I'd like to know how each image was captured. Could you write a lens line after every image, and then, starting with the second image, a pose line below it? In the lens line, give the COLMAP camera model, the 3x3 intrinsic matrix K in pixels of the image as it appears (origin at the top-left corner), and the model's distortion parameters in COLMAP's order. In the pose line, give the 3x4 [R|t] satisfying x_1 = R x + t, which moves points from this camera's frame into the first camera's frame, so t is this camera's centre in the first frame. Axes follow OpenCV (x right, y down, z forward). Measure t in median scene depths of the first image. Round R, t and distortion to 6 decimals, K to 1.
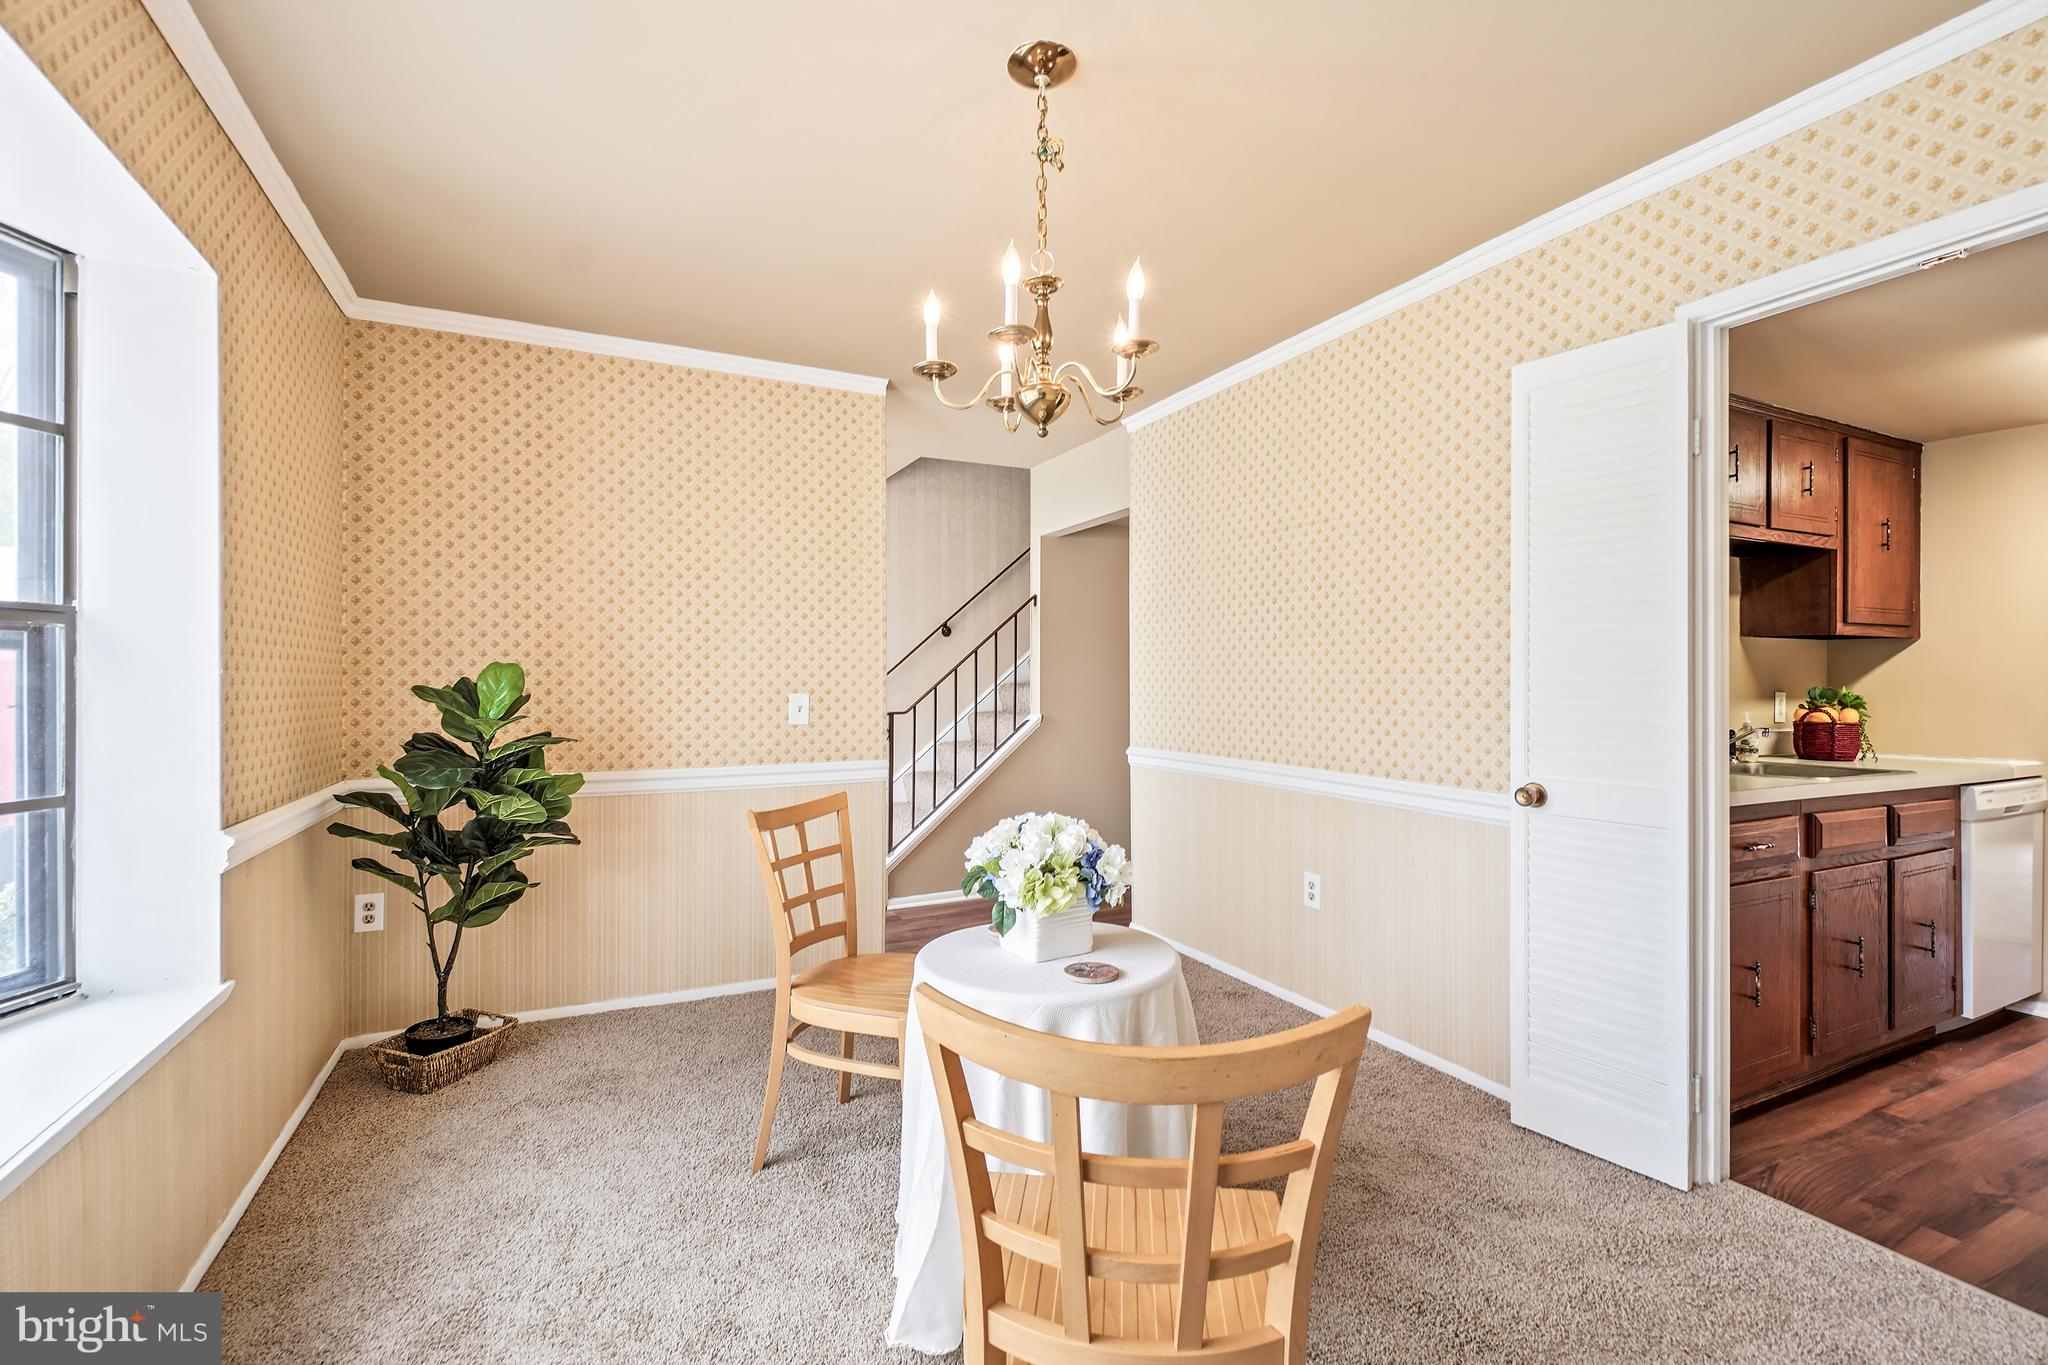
lens RADIAL K [[905.3, 0, 1014.6], [0, 905.3, 667.8], [0, 0, 1]] dist [-0.016647, 0.003885]
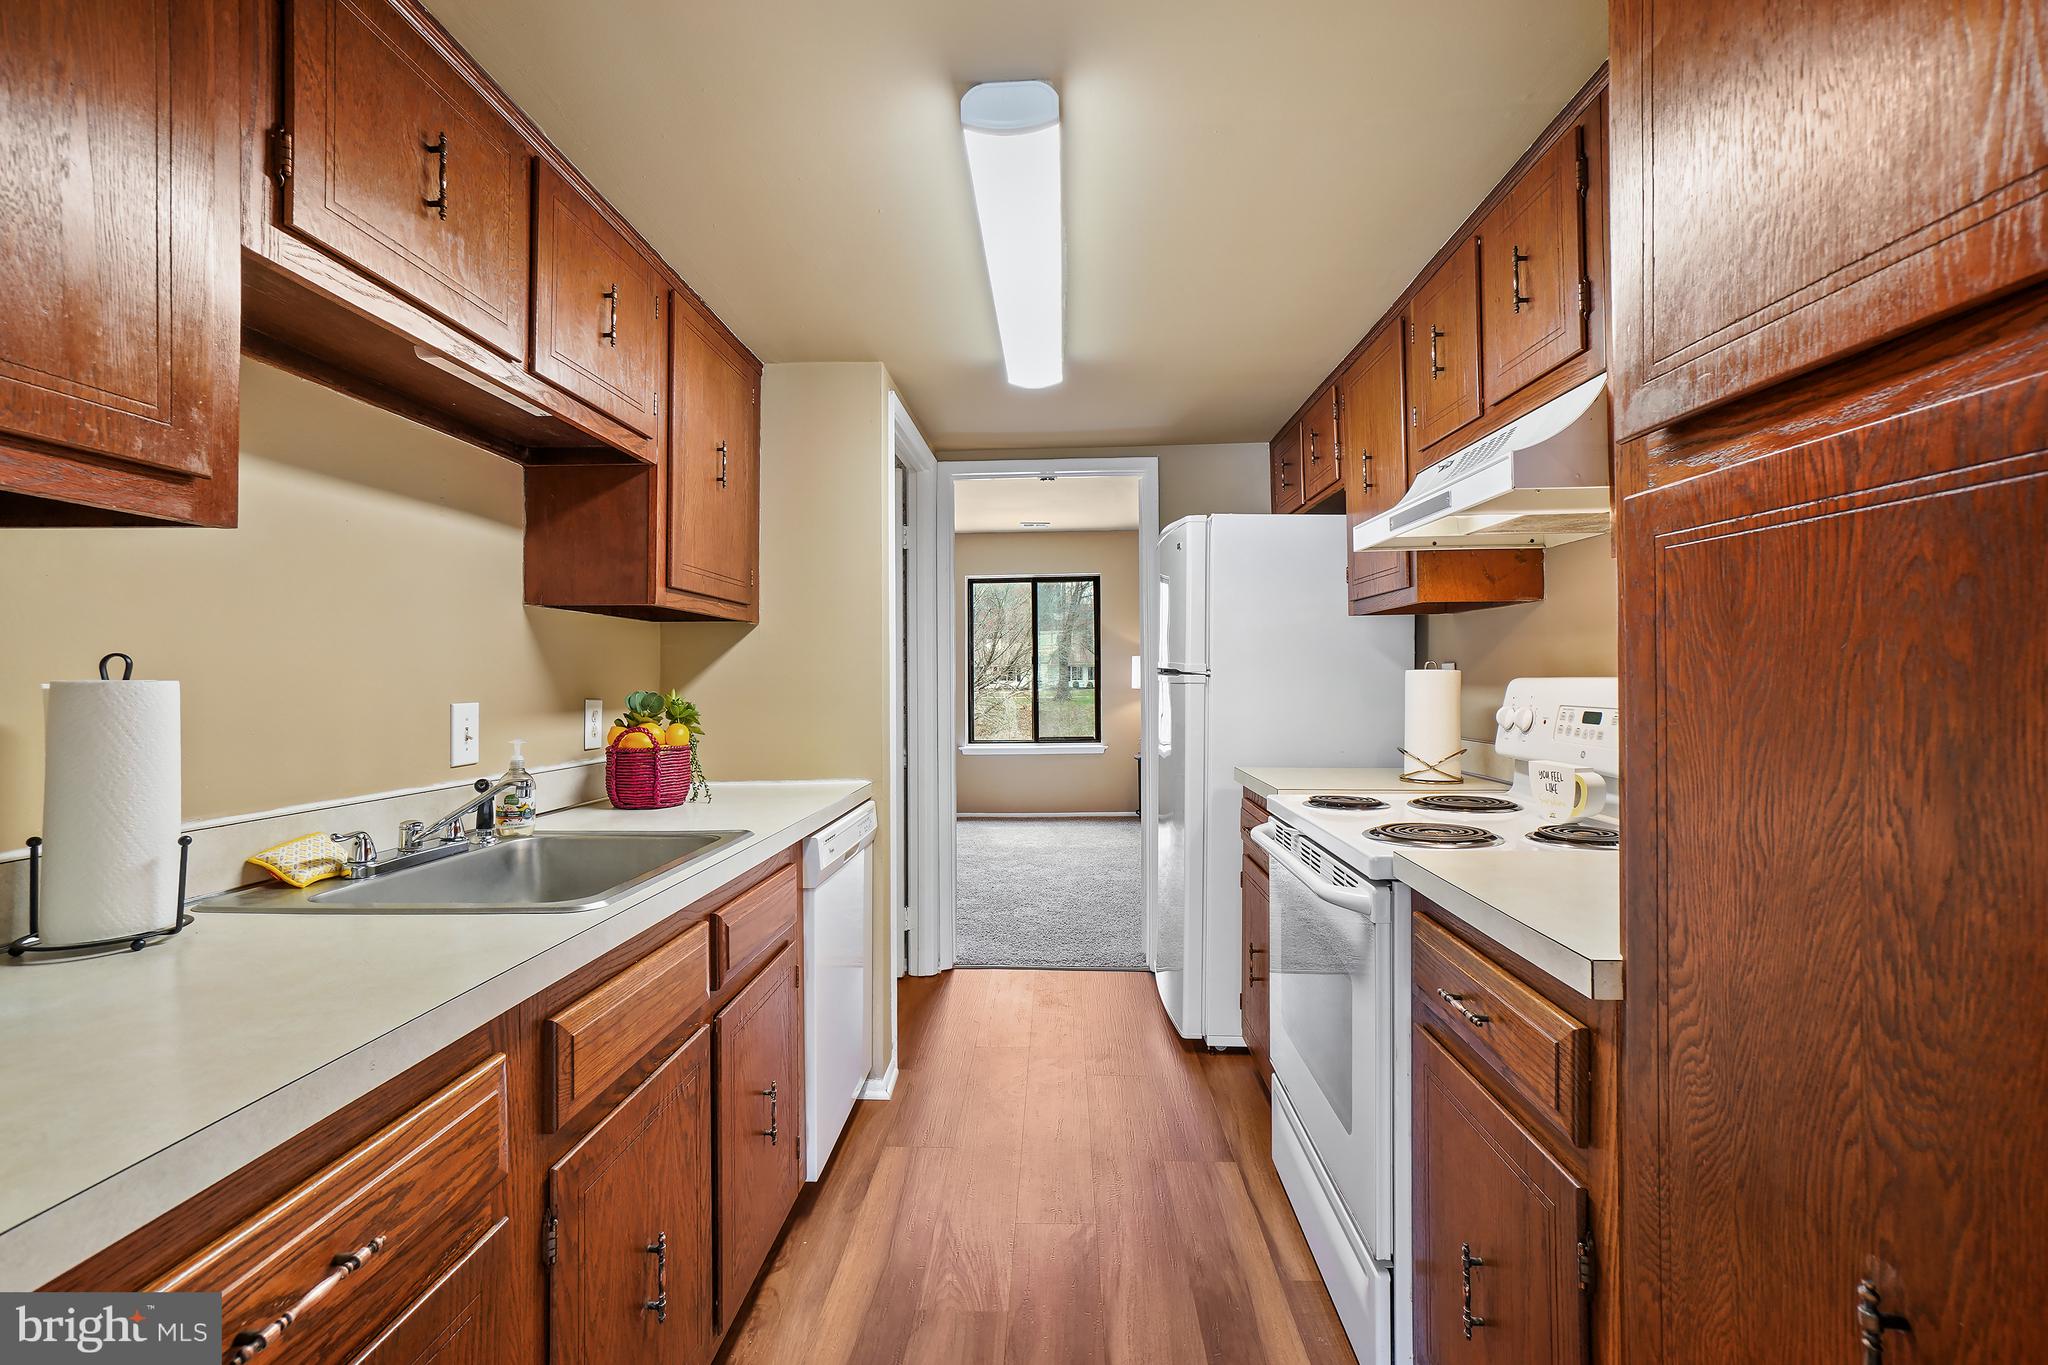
lens RADIAL K [[905.3, 0, 1017.6], [0, 905.3, 674.5], [0, 0, 1]] dist [-0.016647, 0.003885]
pose [[0.481771, 0.002098, 0.876295, 0.483885], [-0.003767, 0.999993, -0.000324, 0.008850], [-0.876289, -0.003145, 0.481775, 0.474141]]
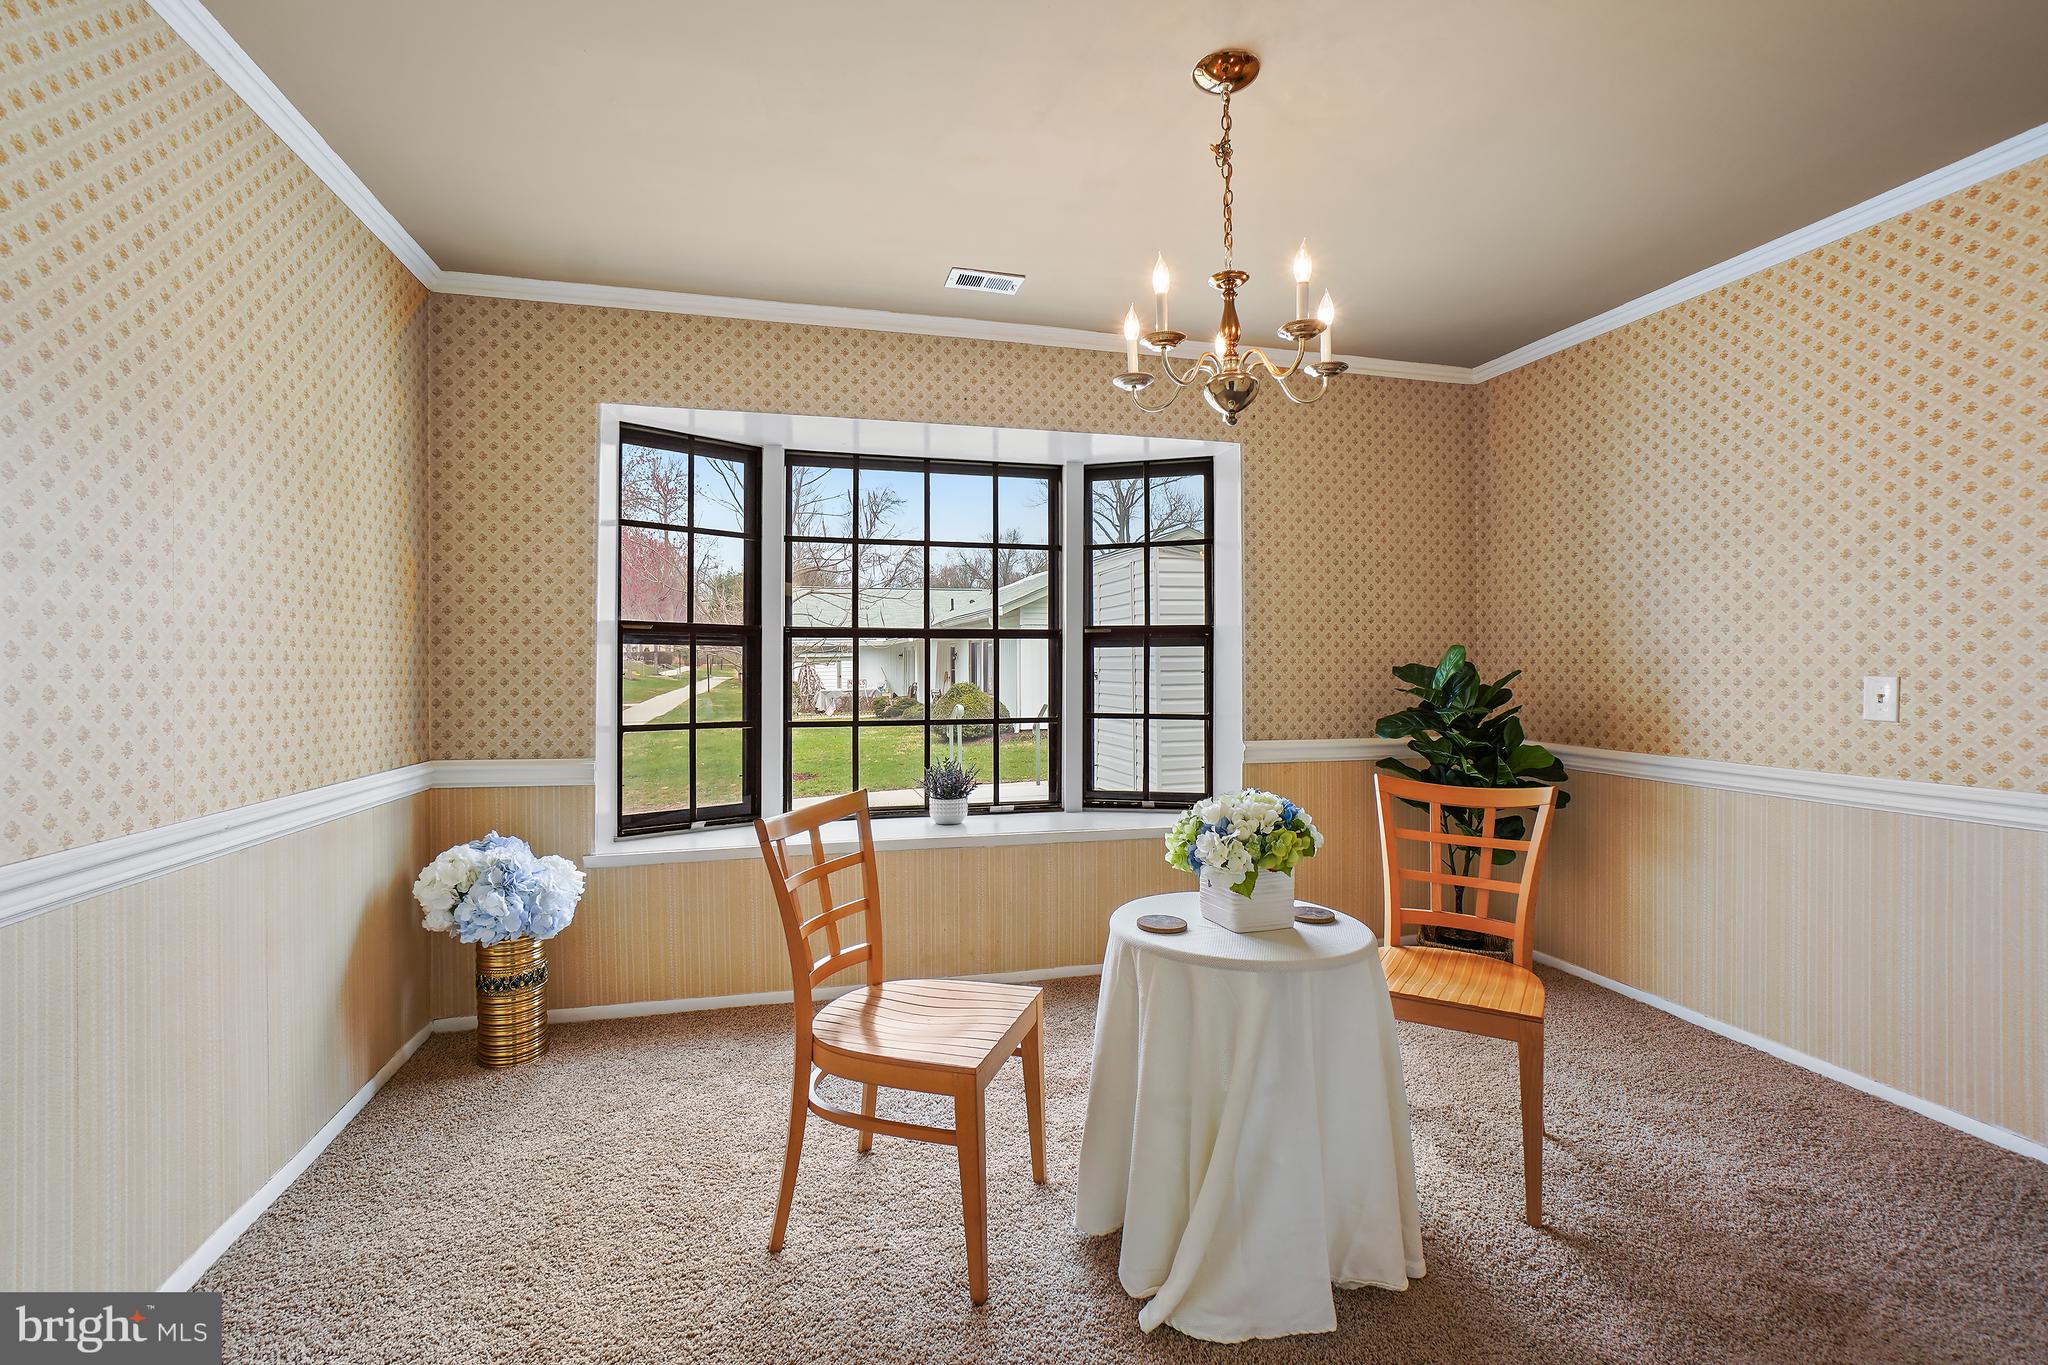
lens RADIAL K [[905.3, 0, 1021.1], [0, 905.3, 675.0], [0, 0, 1]] dist [-0.016647, 0.003885]
pose [[-0.197239, 0.014561, -0.980247, 0.604819], [0.016017, 0.999804, 0.011629, 0.009729], [0.980225, -0.013407, -0.197434, 0.530777]]
